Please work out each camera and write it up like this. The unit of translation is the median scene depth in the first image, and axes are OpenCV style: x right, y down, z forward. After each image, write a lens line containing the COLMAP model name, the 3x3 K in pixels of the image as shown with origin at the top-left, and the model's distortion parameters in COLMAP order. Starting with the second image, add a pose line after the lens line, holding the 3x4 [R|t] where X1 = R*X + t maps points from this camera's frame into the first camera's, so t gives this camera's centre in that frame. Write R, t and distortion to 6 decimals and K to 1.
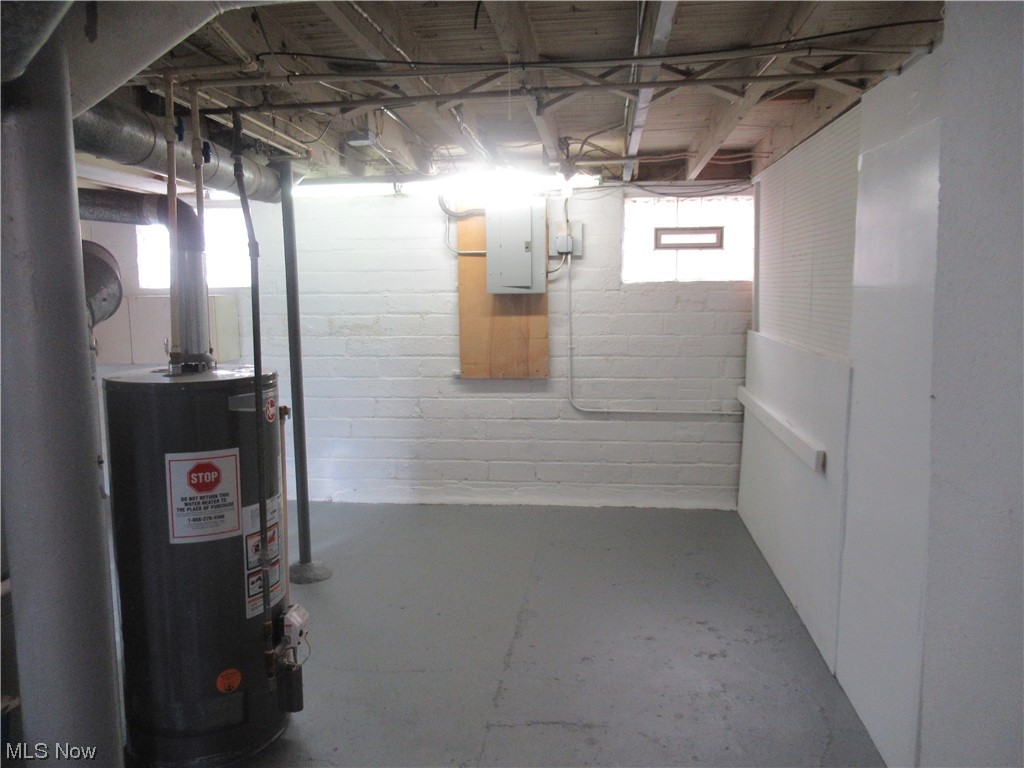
lens RADIAL K [[766.7, 0, 510.6], [0, 766.7, 381.1], [0, 0, 1]] dist [0.004957, -0.004657]
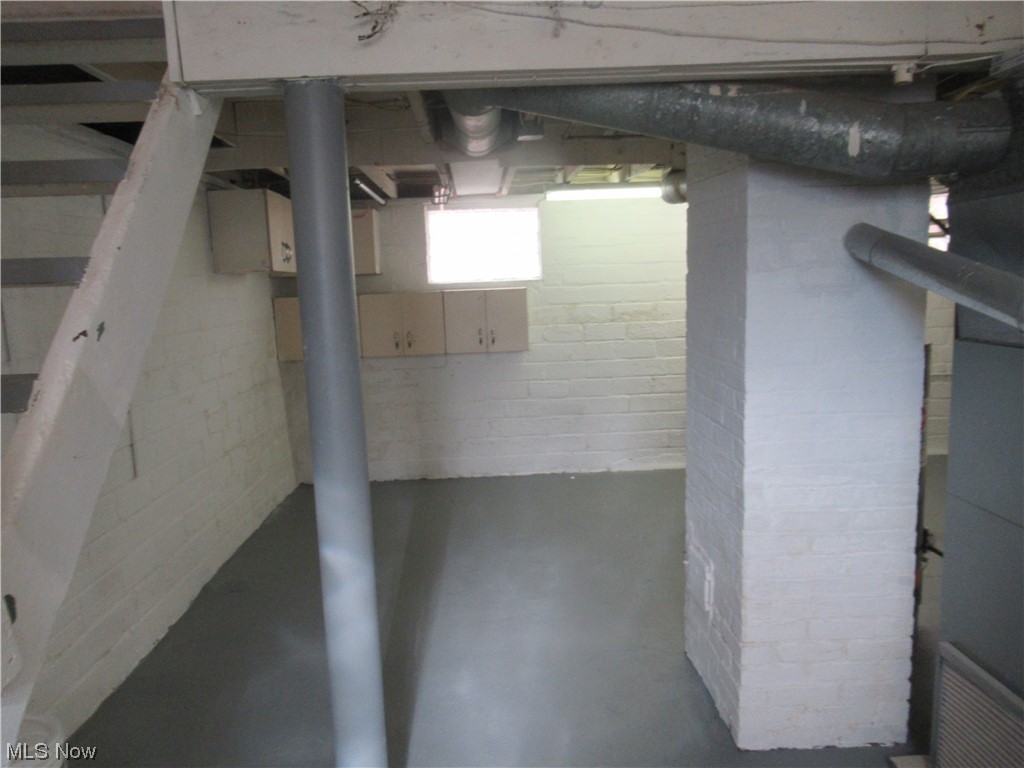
lens RADIAL K [[766.7, 0, 511.7], [0, 766.7, 387.1], [0, 0, 1]] dist [0.004957, -0.004657]
pose [[0.986257, -0.046137, 0.158644, -0.561694], [0.045717, 0.998935, 0.006298, 0.021953], [-0.158765, 0.001042, 0.987316, -0.078369]]
